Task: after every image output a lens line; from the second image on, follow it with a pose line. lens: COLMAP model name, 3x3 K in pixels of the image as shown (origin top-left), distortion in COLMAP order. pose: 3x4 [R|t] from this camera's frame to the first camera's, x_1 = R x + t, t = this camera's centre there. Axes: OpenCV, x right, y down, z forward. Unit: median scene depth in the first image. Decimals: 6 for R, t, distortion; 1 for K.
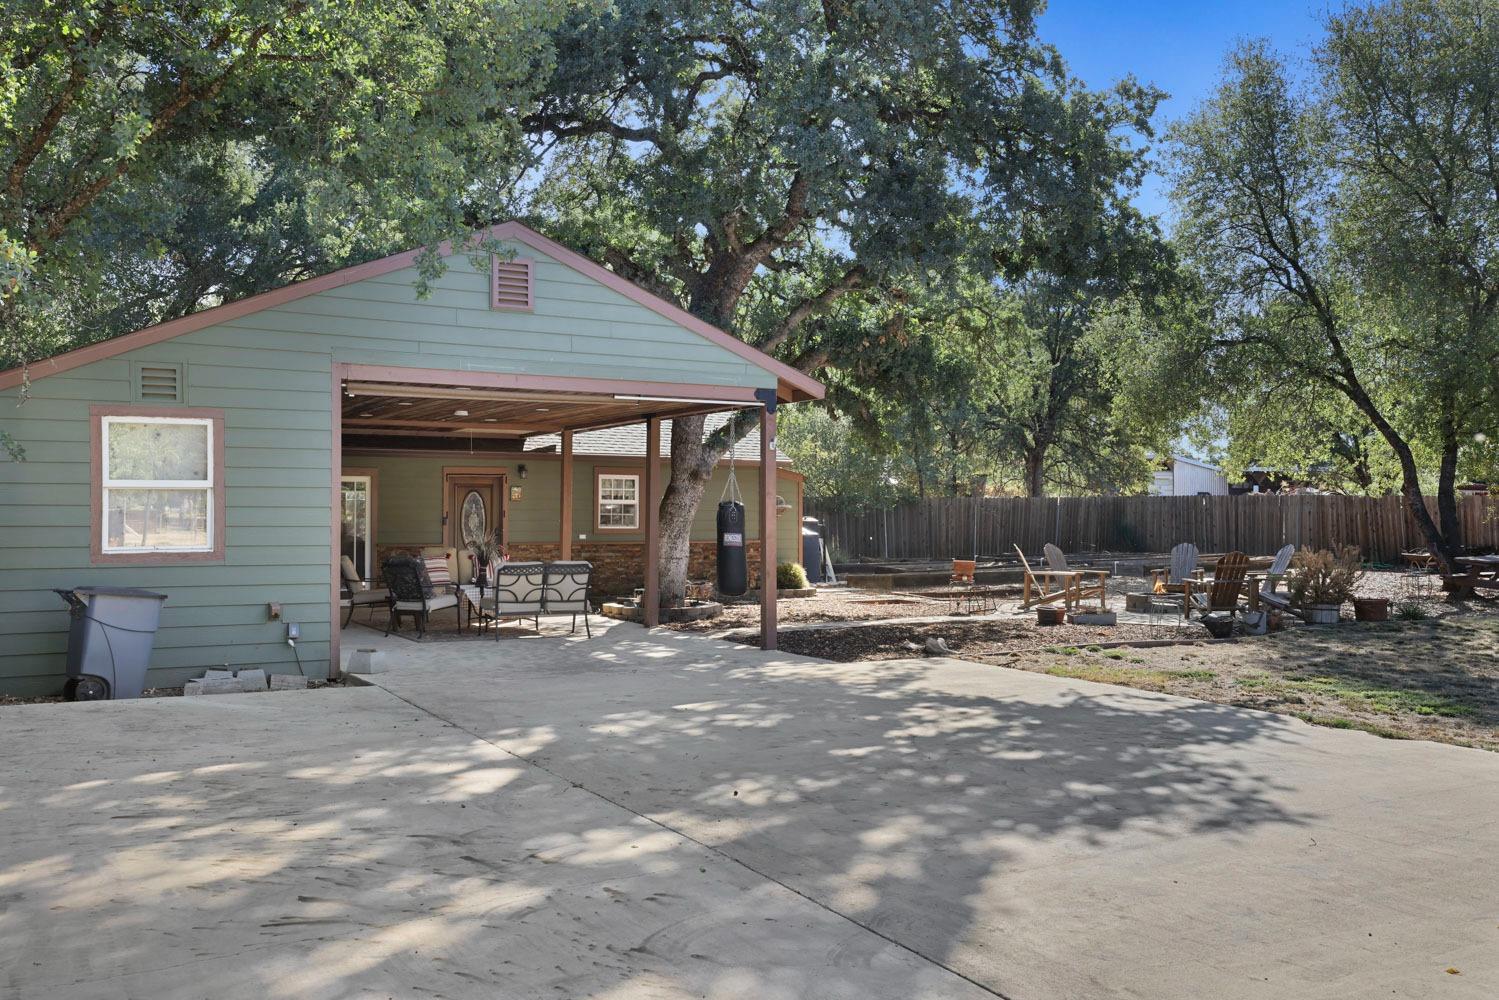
lens RADIAL K [[1327.6, 0, 758.0], [0, 1327.6, 510.9], [0, 0, 1]] dist [0.028776, 0.003672]
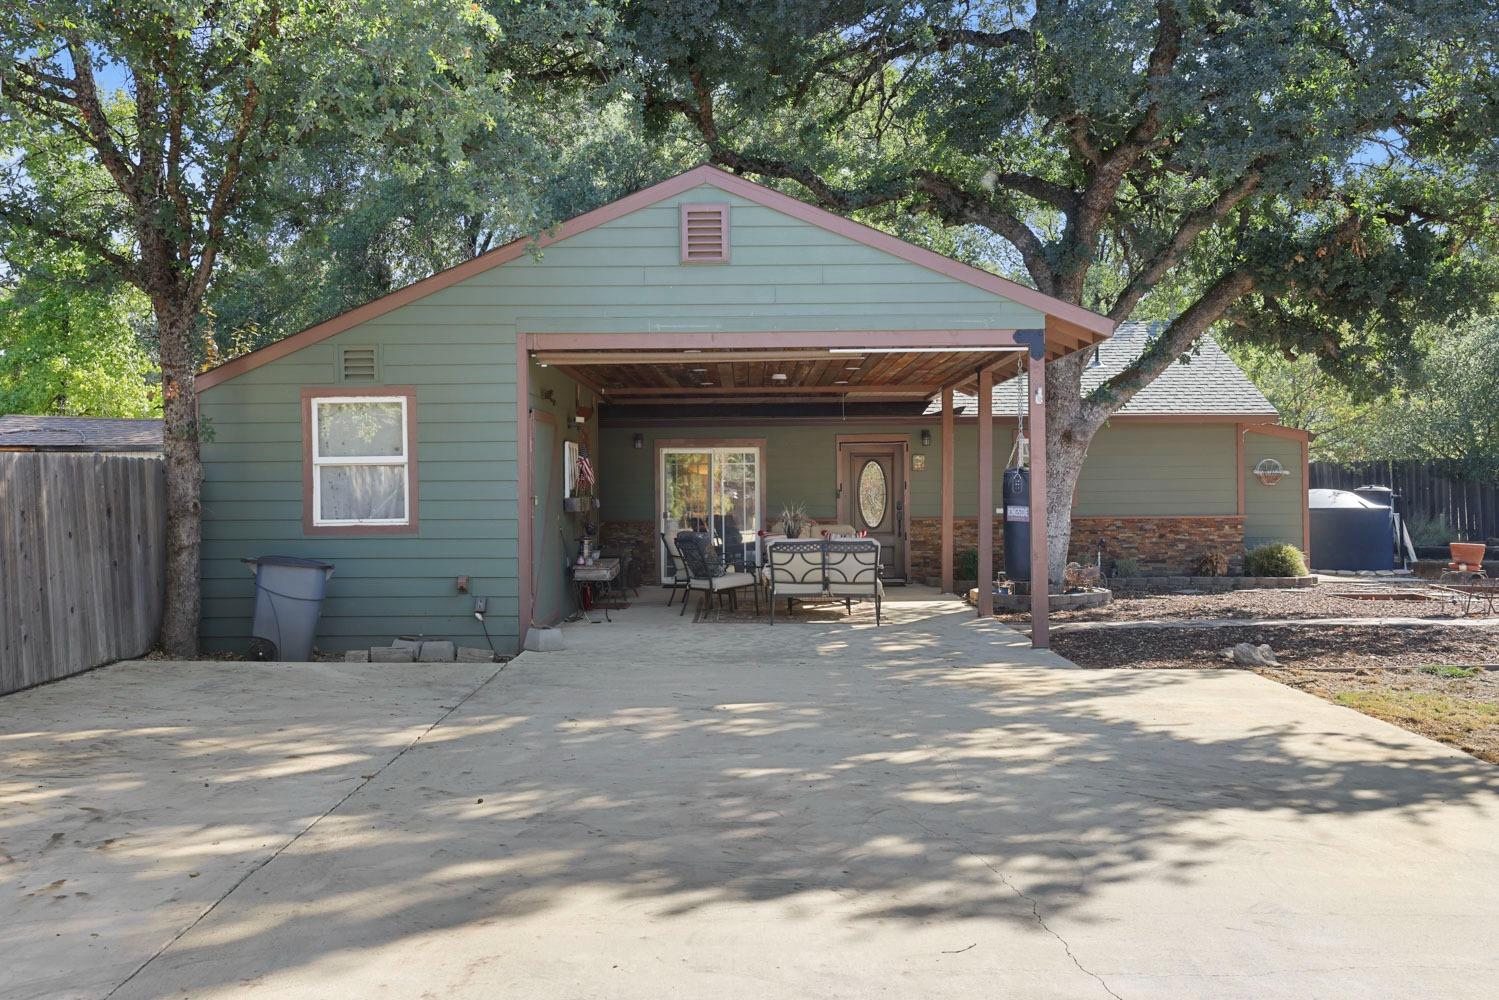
lens RADIAL K [[1459.6, 0, 742.2], [0, 1459.6, 493.5], [0, 0, 1]] dist [0.018379, 0.000000]
pose [[0.849870, -0.006298, -0.526955, 0.319319], [0.010308, 0.999936, 0.004675, 0.002846], [0.526892, -0.009405, 0.849880, 0.138753]]
